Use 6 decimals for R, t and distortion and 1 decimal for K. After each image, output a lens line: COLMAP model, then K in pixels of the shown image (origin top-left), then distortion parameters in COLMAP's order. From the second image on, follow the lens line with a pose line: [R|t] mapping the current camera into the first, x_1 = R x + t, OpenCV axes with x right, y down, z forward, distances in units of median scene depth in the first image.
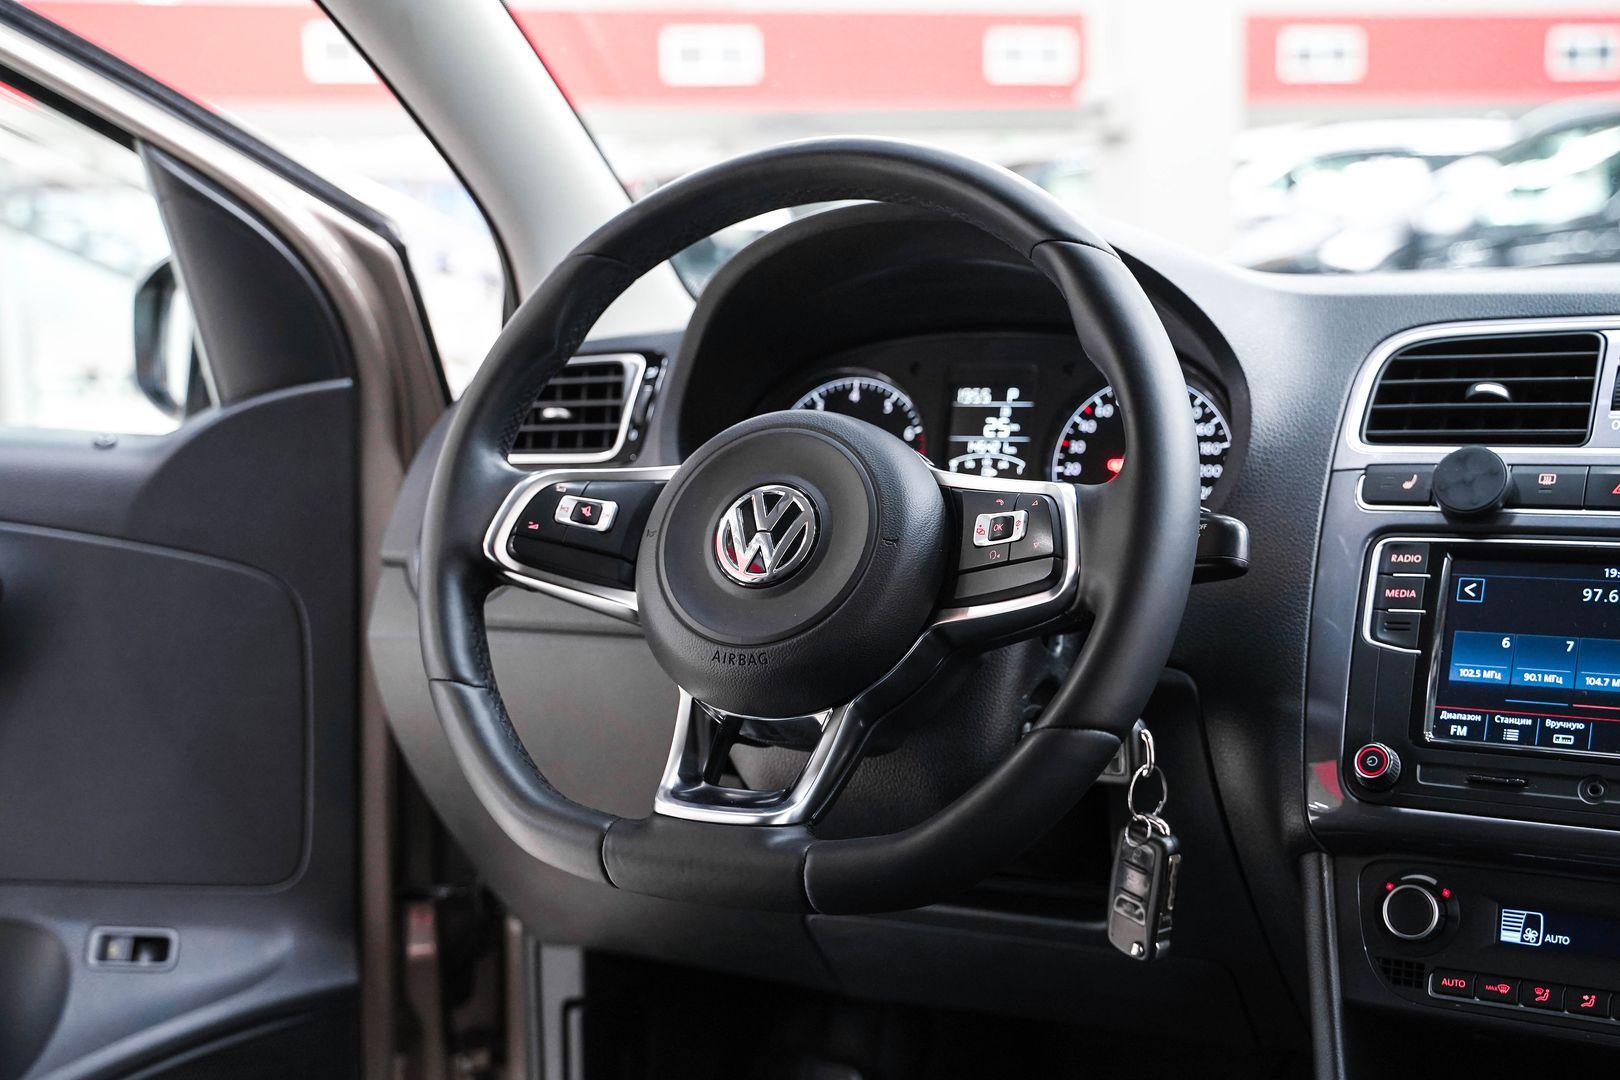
lens RADIAL K [[2075.4, 0, 810.0], [0, 2075.4, 540.0], [0, 0, 1]] dist [0.006770, 0.095104]
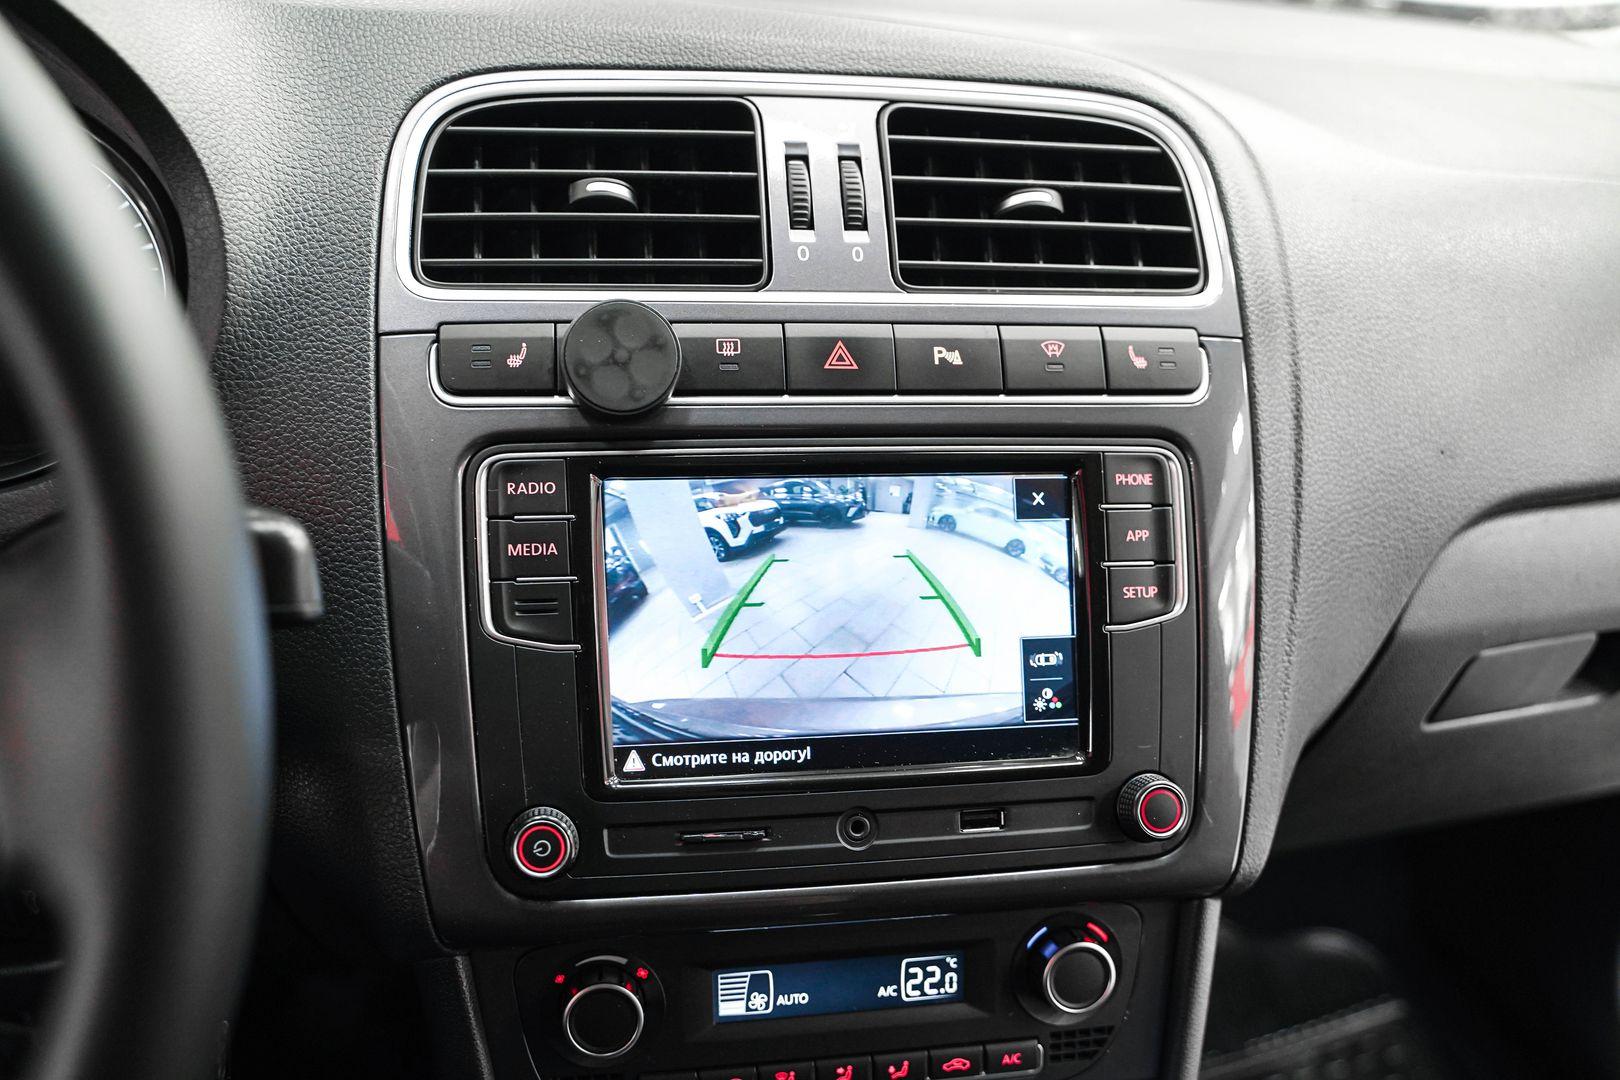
lens RADIAL K [[1408.4, 0, 810.0], [0, 1408.4, 540.0], [0, 0, 1]] dist [-0.094230, 0.002741]
pose [[0.750309, -0.204042, 0.628811, 0.081870], [-0.001510, 0.950645, 0.310276, -0.104174], [-0.661086, -0.233753, 0.712969, 0.631596]]
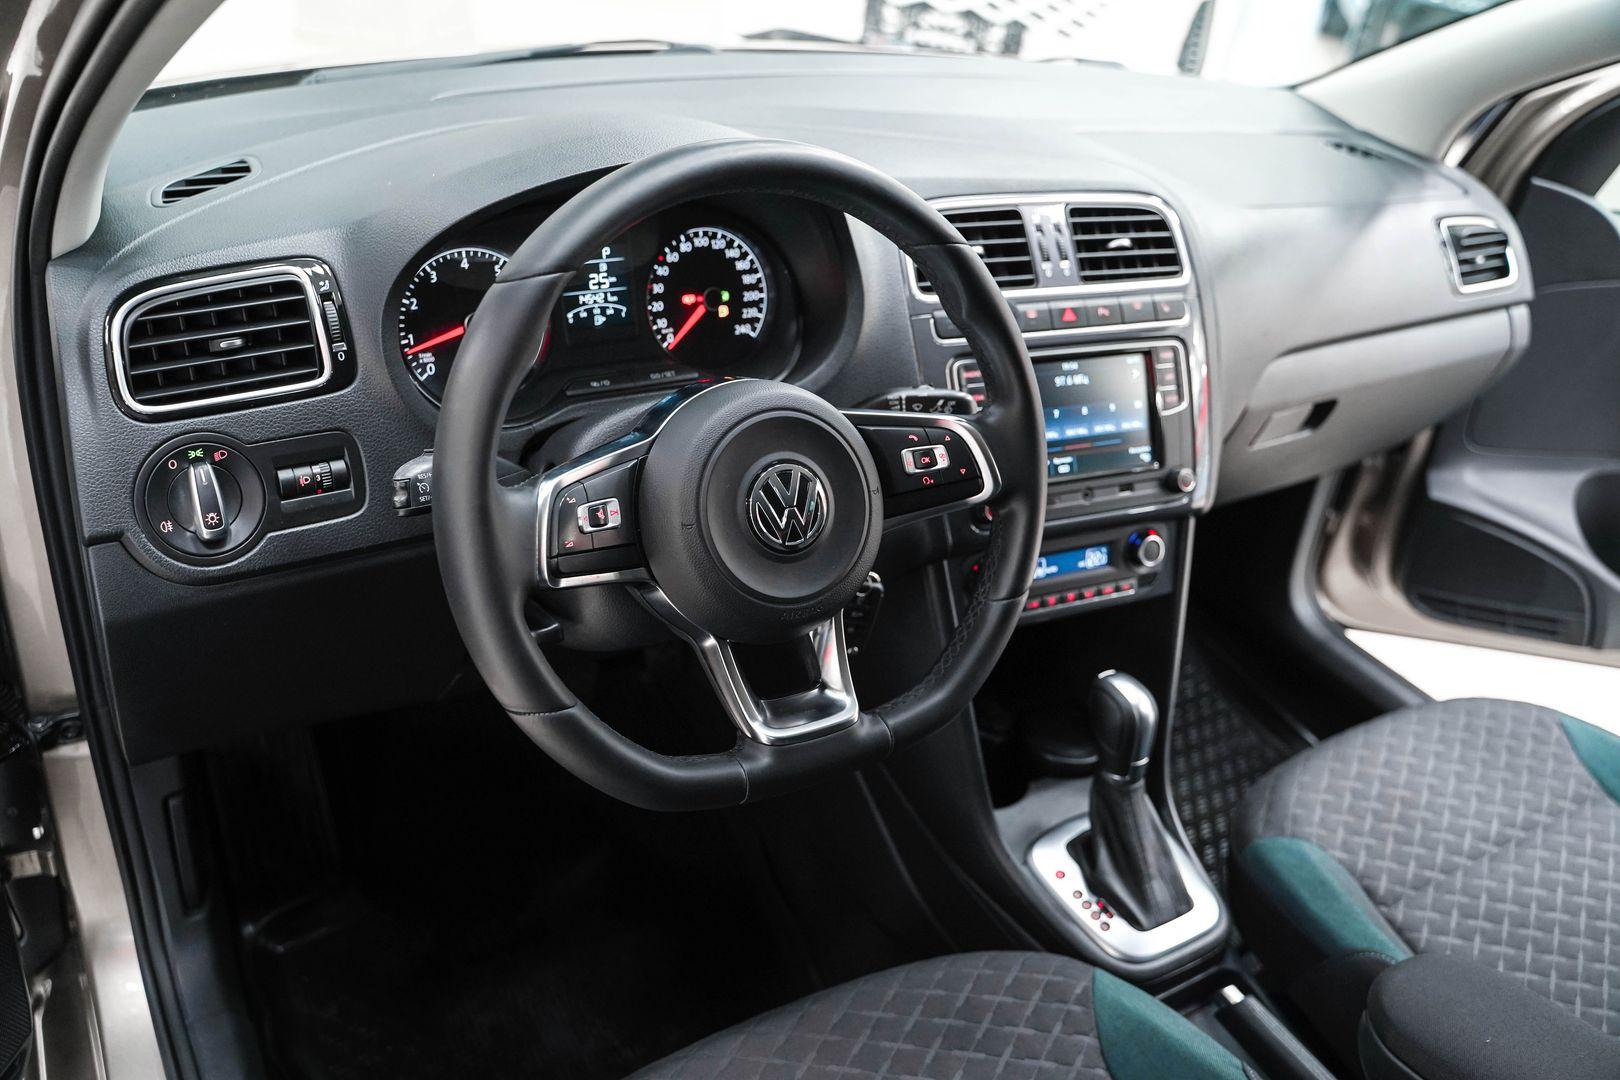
lens RADIAL K [[1342.7, 0, 810.0], [0, 1342.7, 540.0], [0, 0, 1]] dist [-0.114637, 0.093955]
pose [[0.547236, -0.353717, 0.758563, -0.591110], [-0.022991, 0.899616, 0.436076, -0.314745], [-0.836663, -0.256076, 0.484170, 0.564723]]
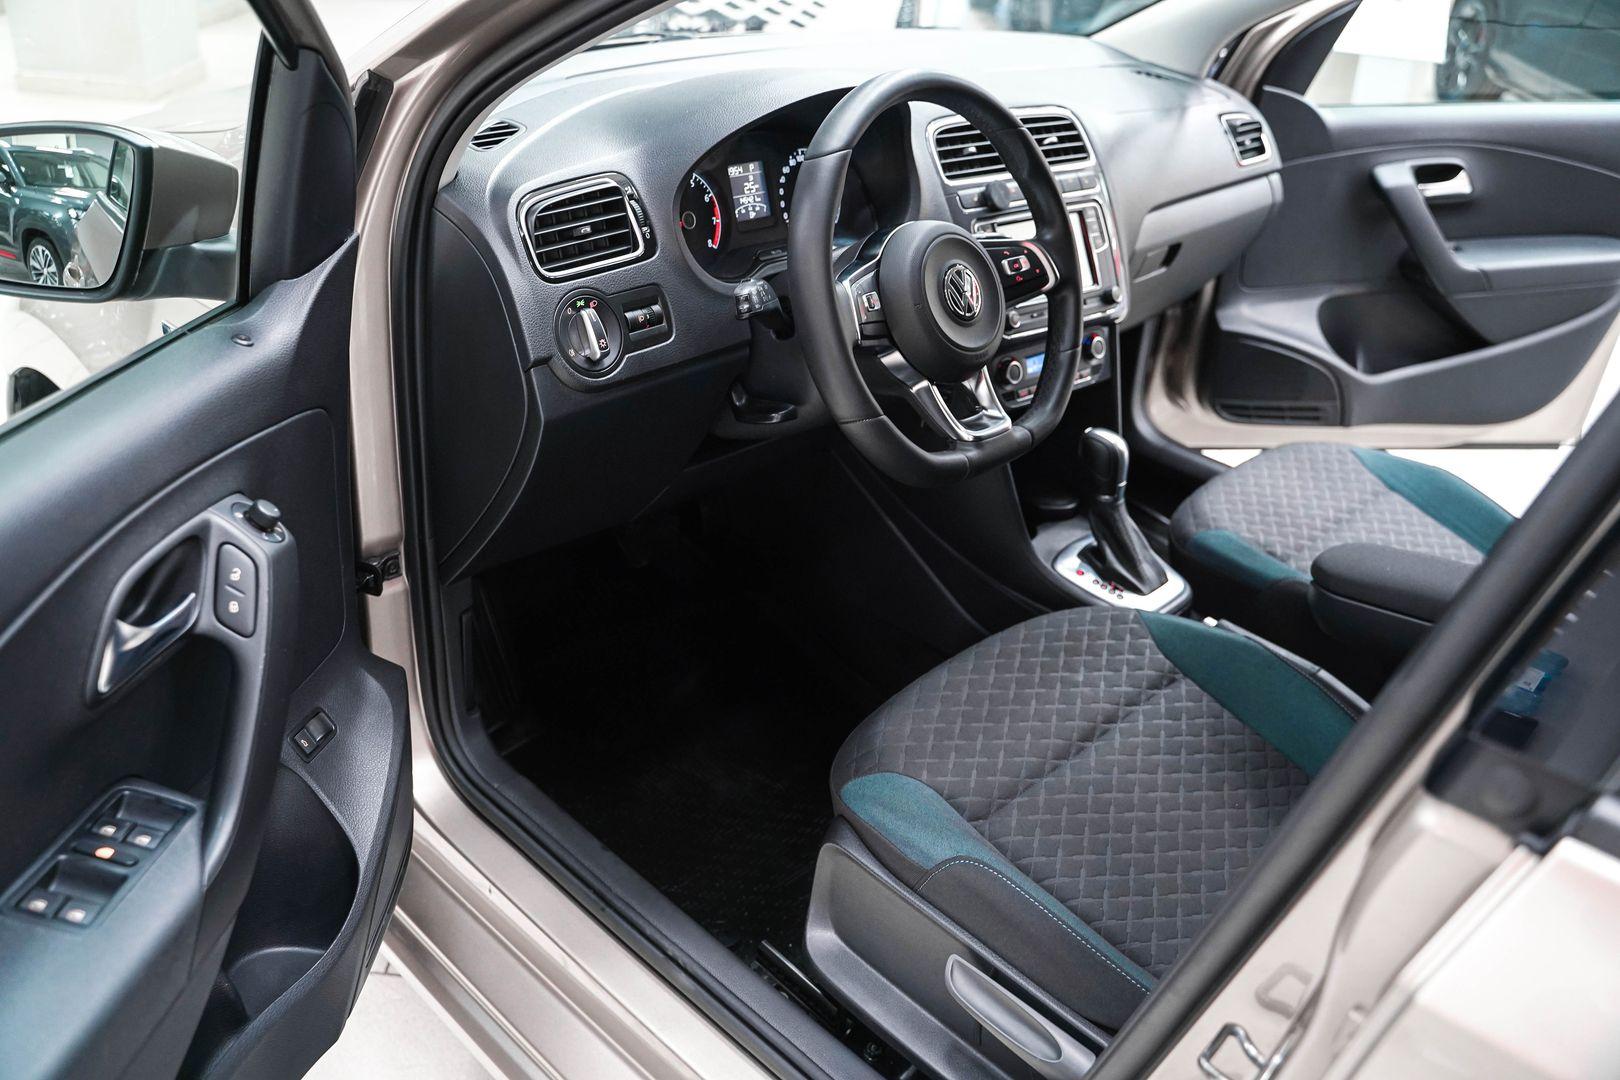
lens RADIAL K [[1342.7, 0, 810.0], [0, 1342.7, 540.0], [0, 0, 1]] dist [-0.114637, 0.093955]
pose [[0.308907, -0.416600, 0.854998, -1.188361], [0.024324, 0.902130, 0.430777, -0.325036], [-0.950781, -0.112273, 0.288808, 0.700671]]
